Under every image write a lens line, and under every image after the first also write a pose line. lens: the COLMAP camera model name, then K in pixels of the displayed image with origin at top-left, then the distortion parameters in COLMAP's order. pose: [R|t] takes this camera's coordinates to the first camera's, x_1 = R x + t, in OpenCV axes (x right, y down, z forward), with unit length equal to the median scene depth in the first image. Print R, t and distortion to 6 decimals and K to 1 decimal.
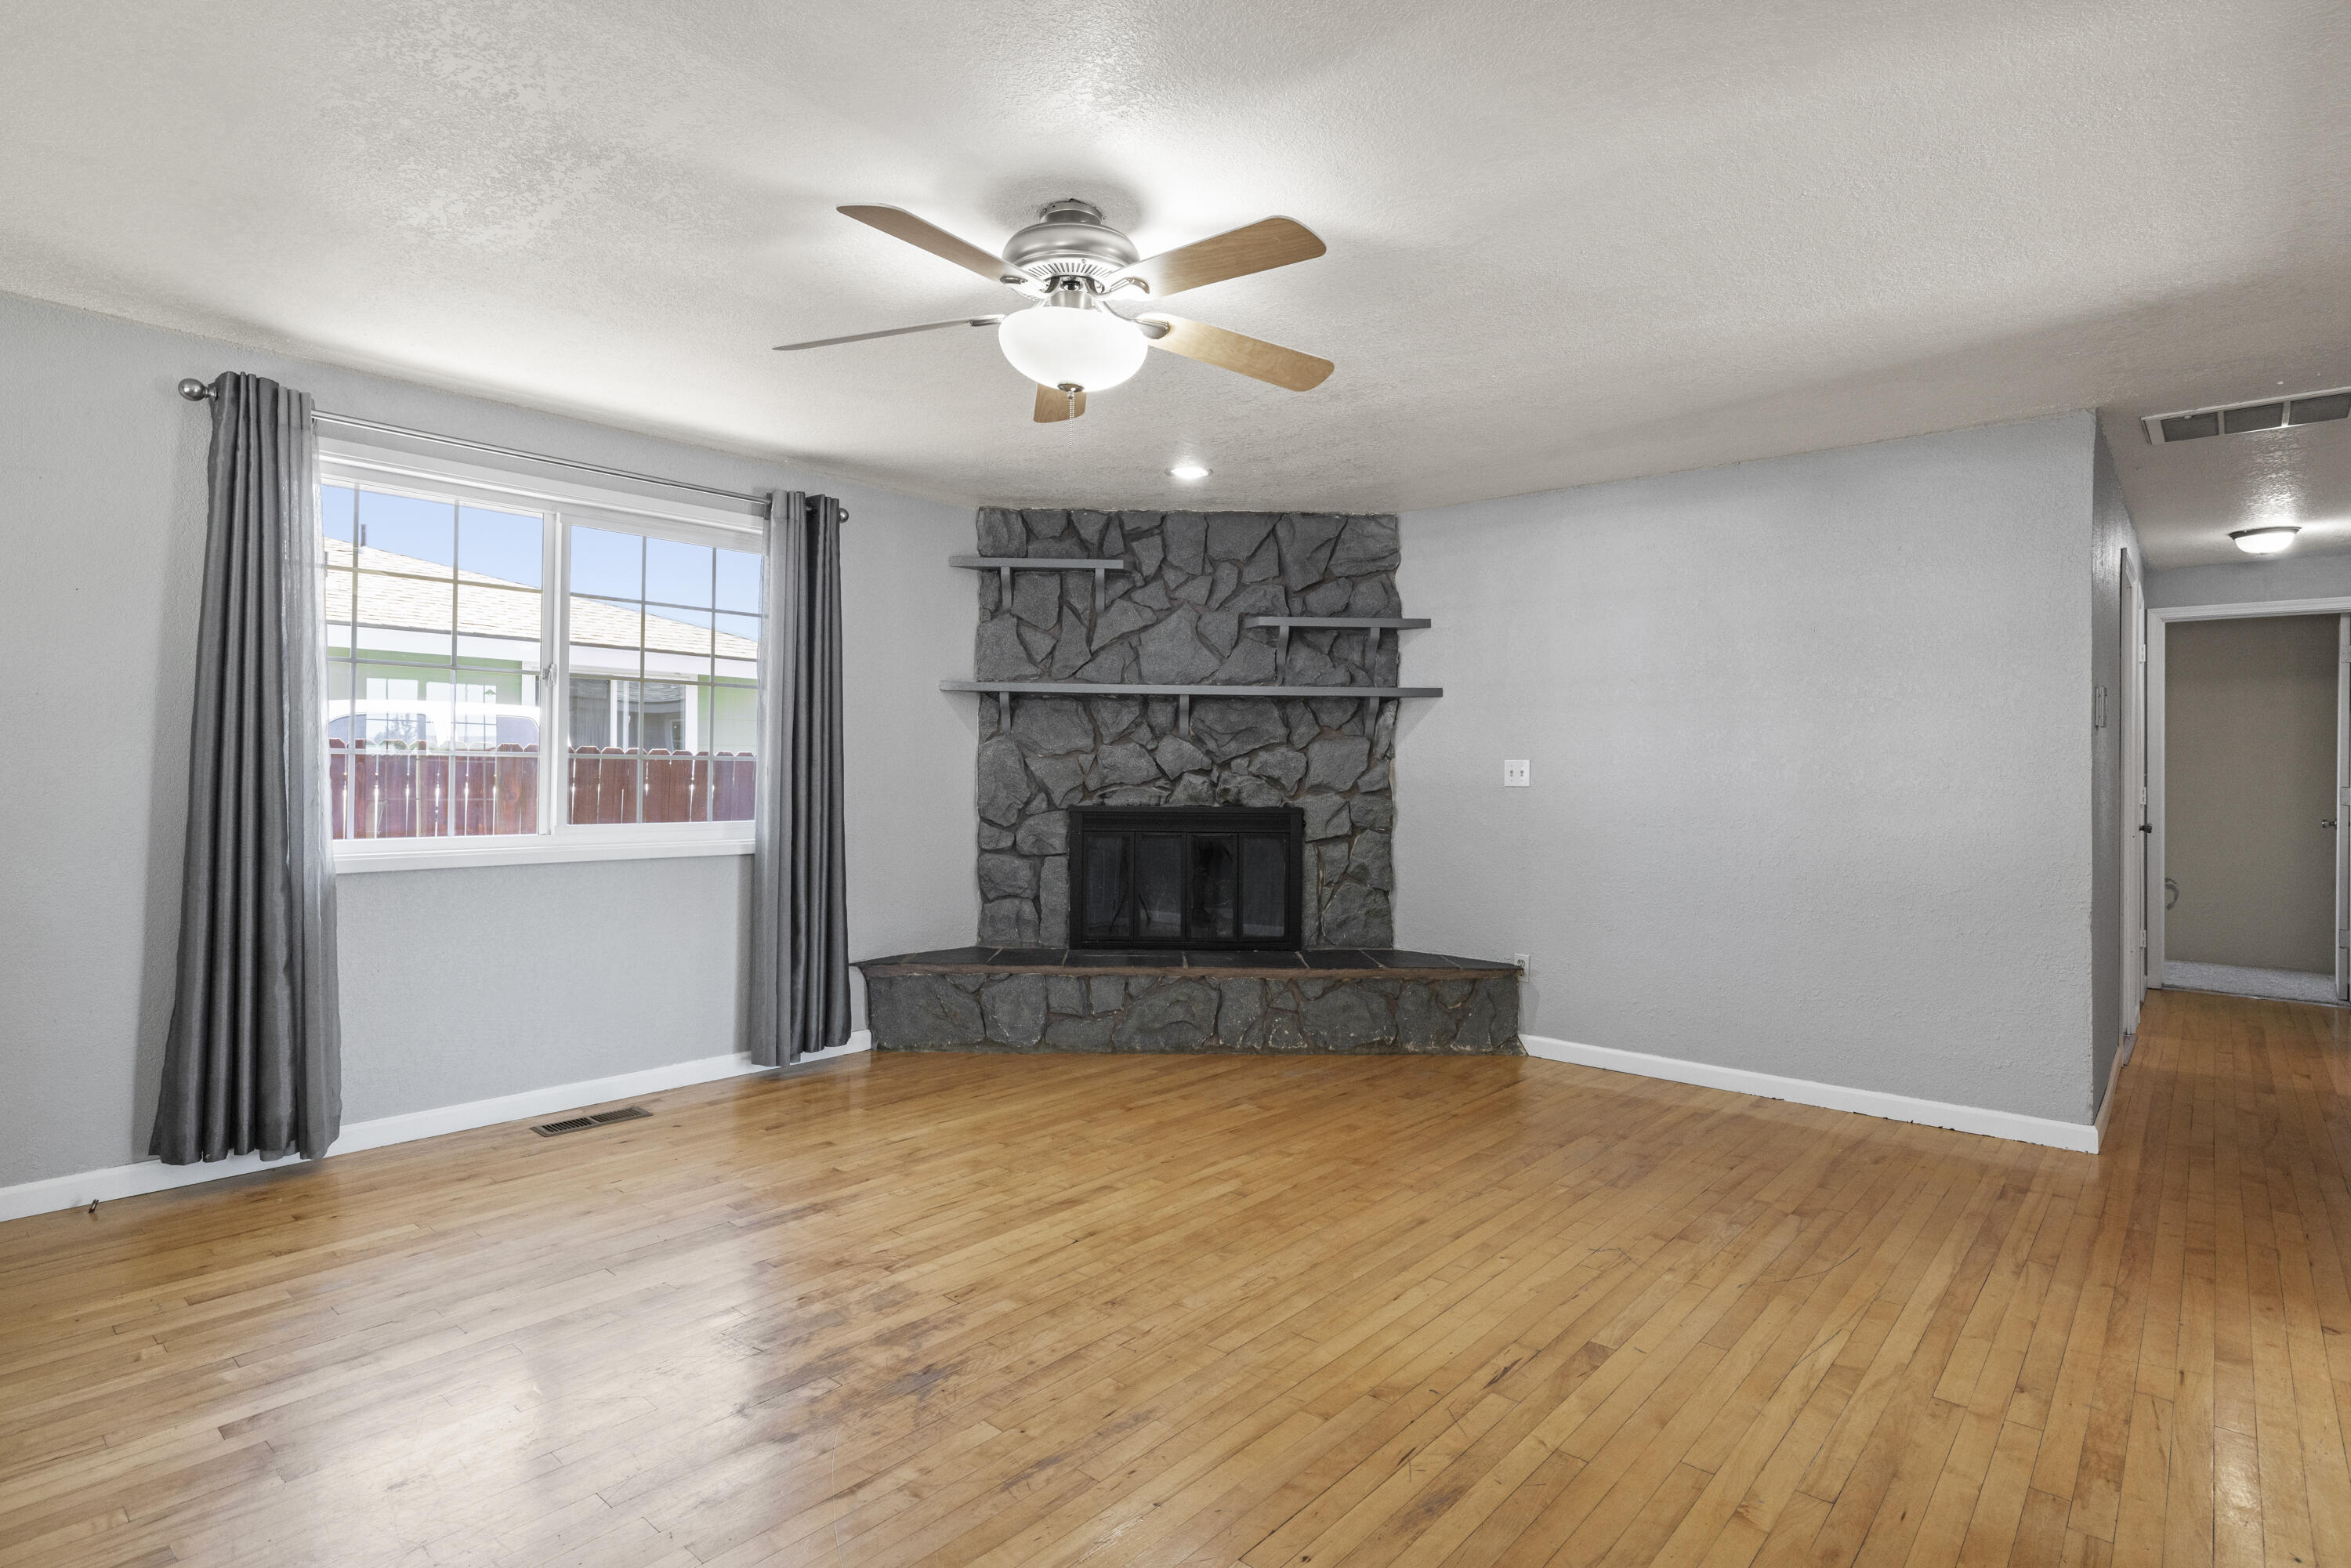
lens RADIAL K [[1183.1, 0, 1166.0], [0, 1183.1, 786.6], [0, 0, 1]] dist [0.003158, 0.000614]
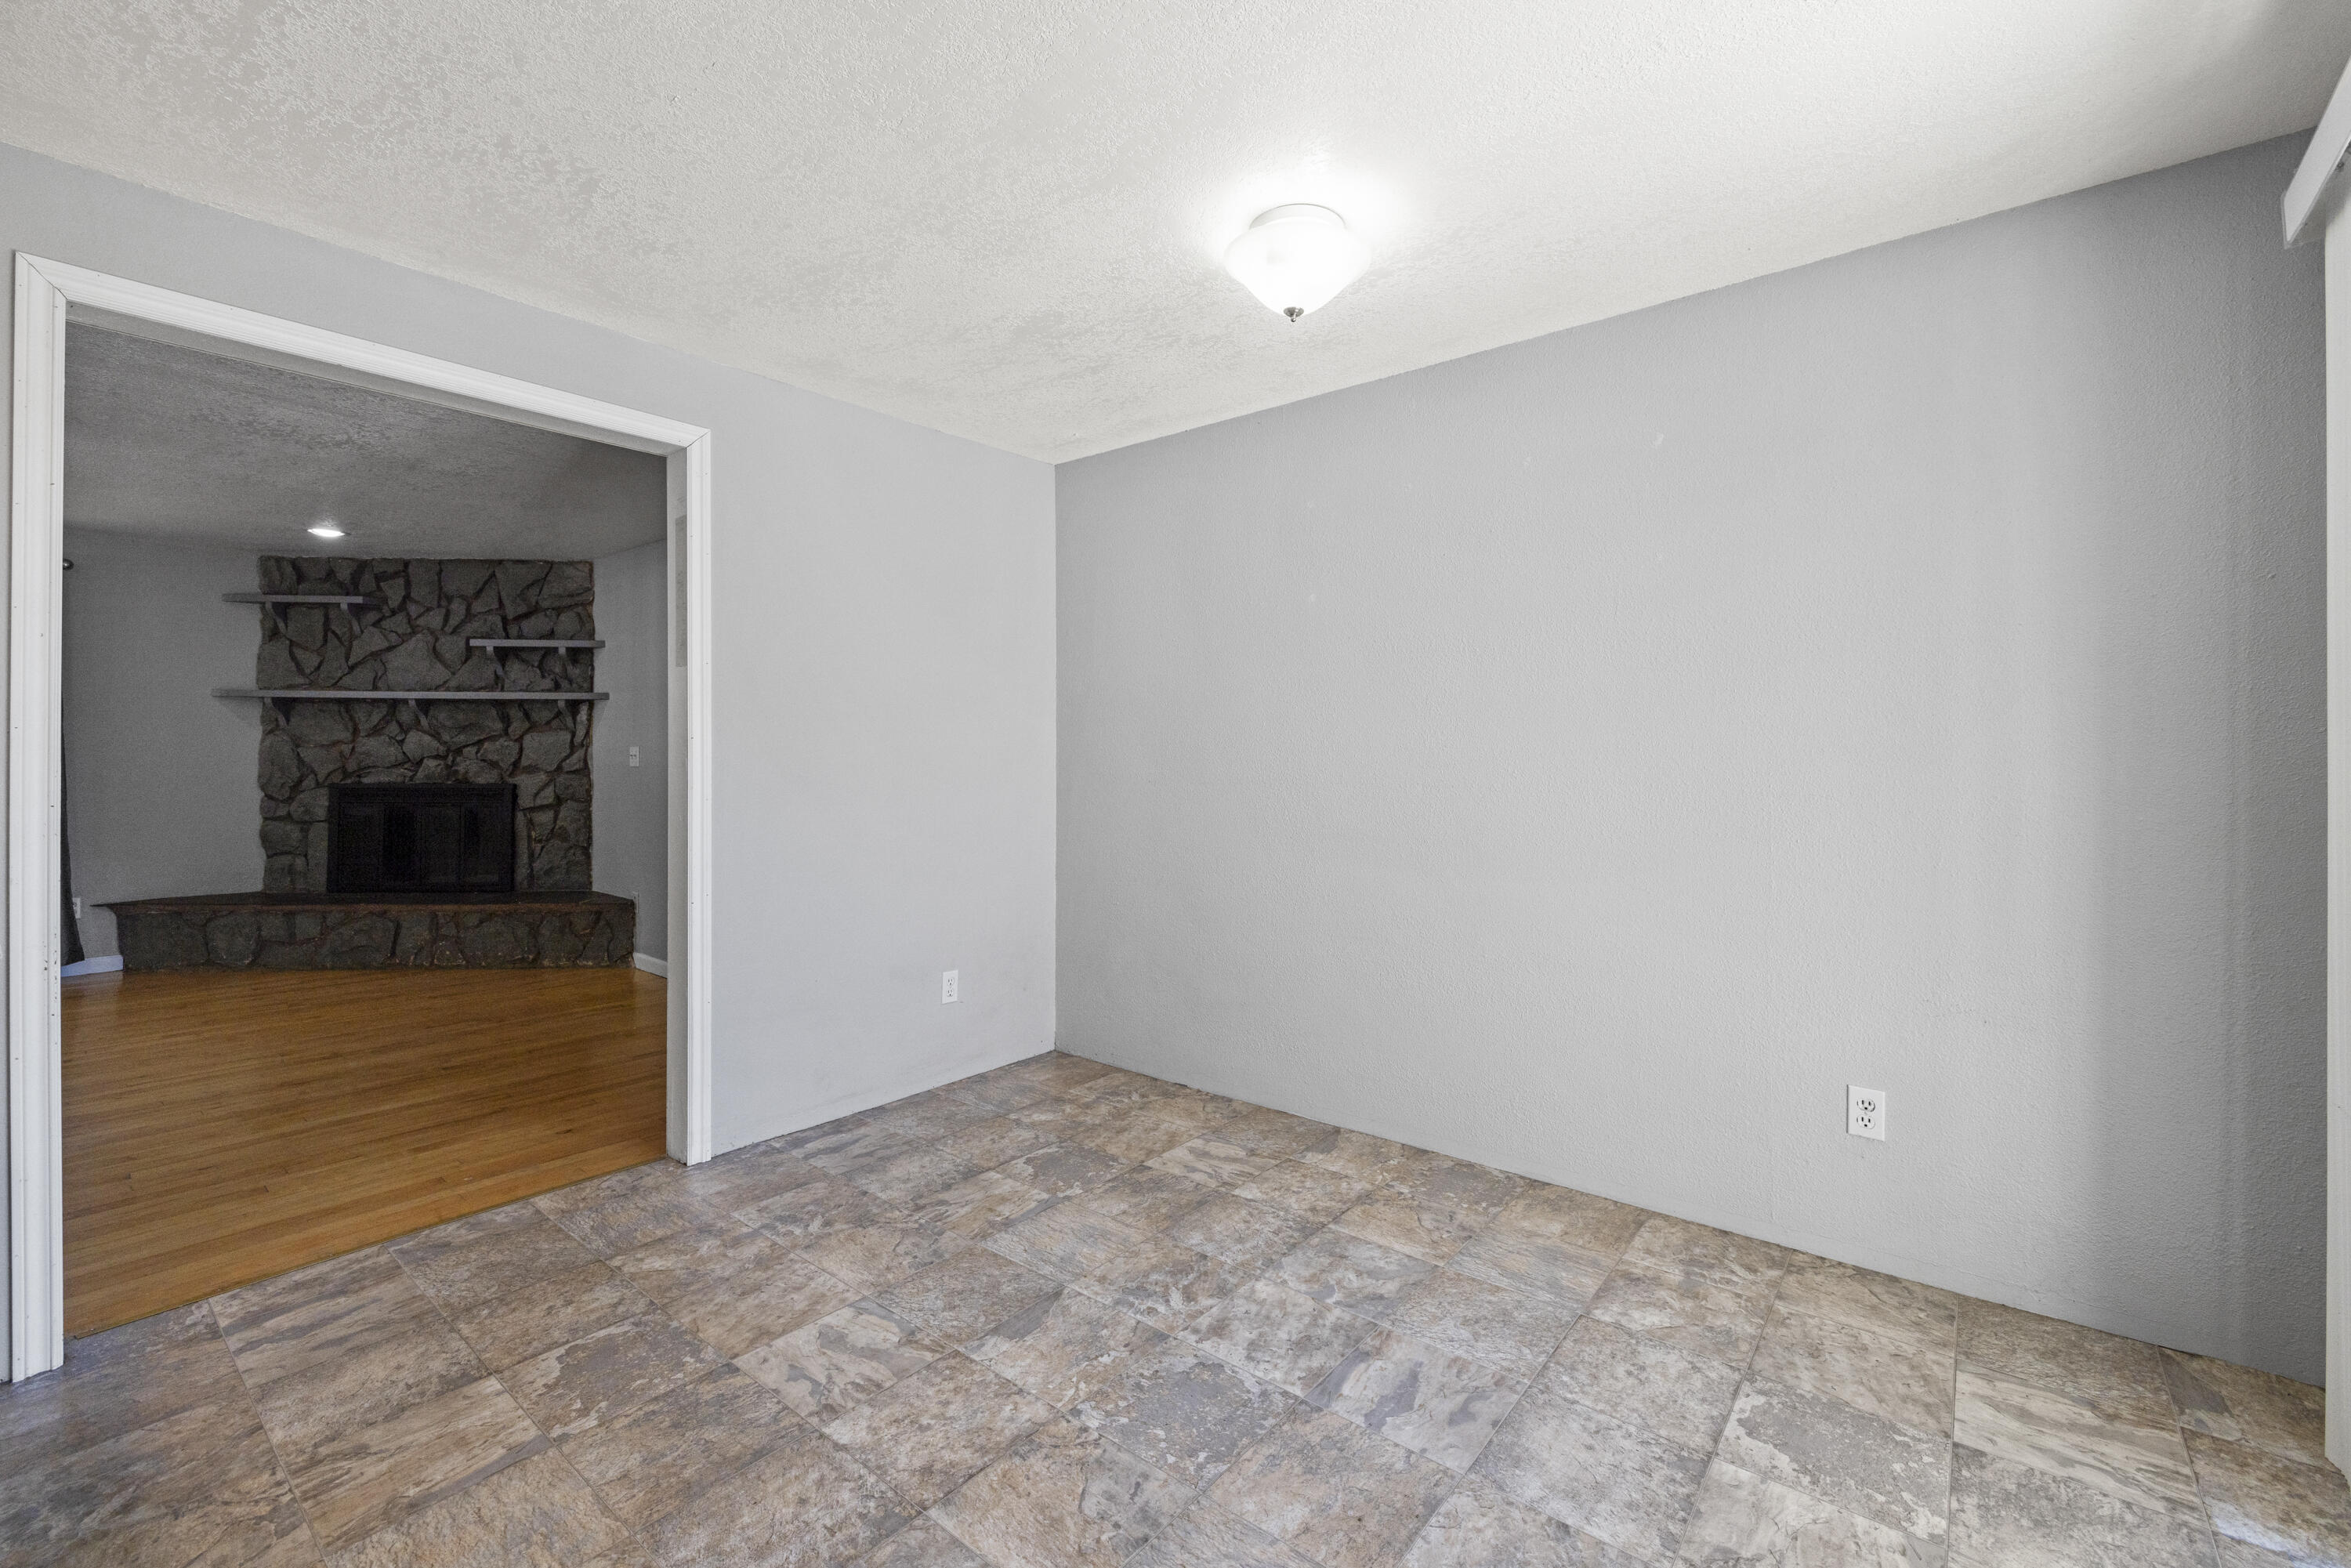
lens RADIAL K [[993.2, 0, 1170.9], [0, 993.2, 774.6], [0, 0, 1]] dist [-0.007718, 0.003086]
pose [[0.999231, -0.006146, 0.038734, 0.804082], [0.005502, 0.999845, 0.016705, -0.007166], [-0.038831, -0.016479, 0.999110, -0.133718]]
